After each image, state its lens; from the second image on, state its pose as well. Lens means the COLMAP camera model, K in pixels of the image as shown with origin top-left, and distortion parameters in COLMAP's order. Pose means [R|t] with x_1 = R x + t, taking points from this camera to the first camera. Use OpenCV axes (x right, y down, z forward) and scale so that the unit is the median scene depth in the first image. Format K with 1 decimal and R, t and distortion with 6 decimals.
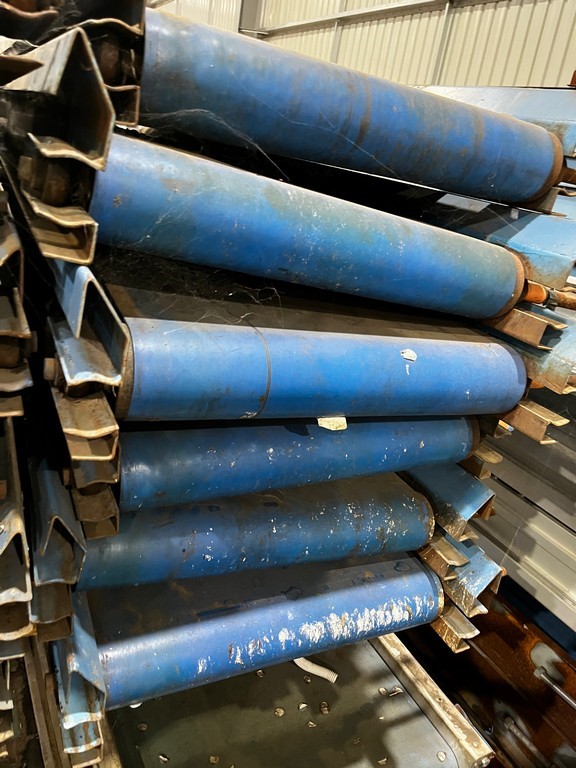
lens RADIAL K [[600.5, 0, 291.9], [0, 600.5, 387.7], [0, 0, 1]] dist [0.004513, -0.006043]
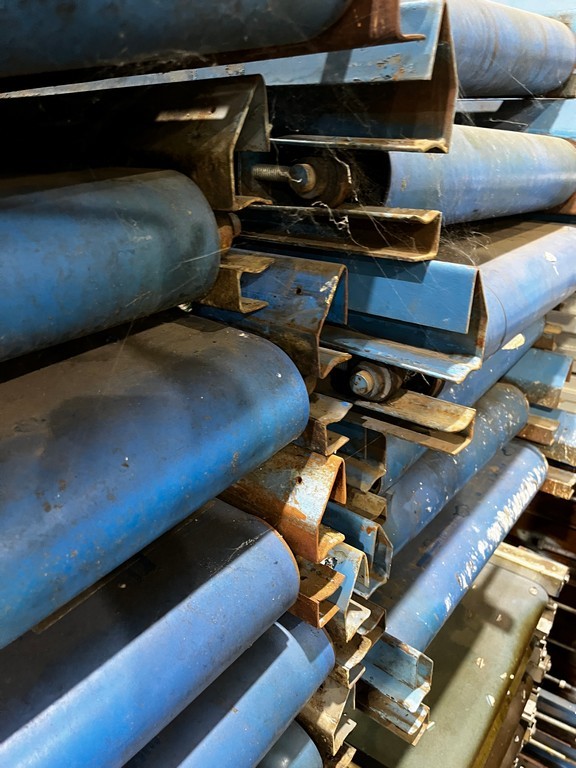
lens RADIAL K [[585.1, 0, 288.0], [0, 585.1, 394.2], [0, 0, 1]] dist [0.113170, -0.165319]
pose [[0.882488, -0.374284, 0.284827, -0.465895], [0.338386, 0.925852, 0.168206, -0.126222], [-0.326665, -0.052058, 0.943705, 0.105278]]
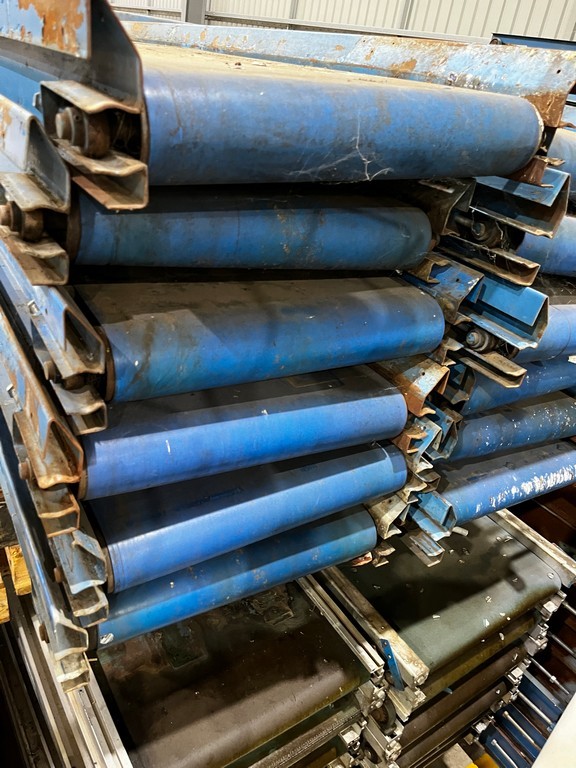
lens RADIAL K [[594.1, 0, 288.0], [0, 594.1, 384.0], [0, 0, 1]] dist [0.050844, -0.077359]
pose [[0.993204, -0.044478, 0.107554, -0.690788], [0.030206, 0.990940, 0.130862, -0.087205], [-0.112400, -0.126723, 0.985549, -0.423866]]
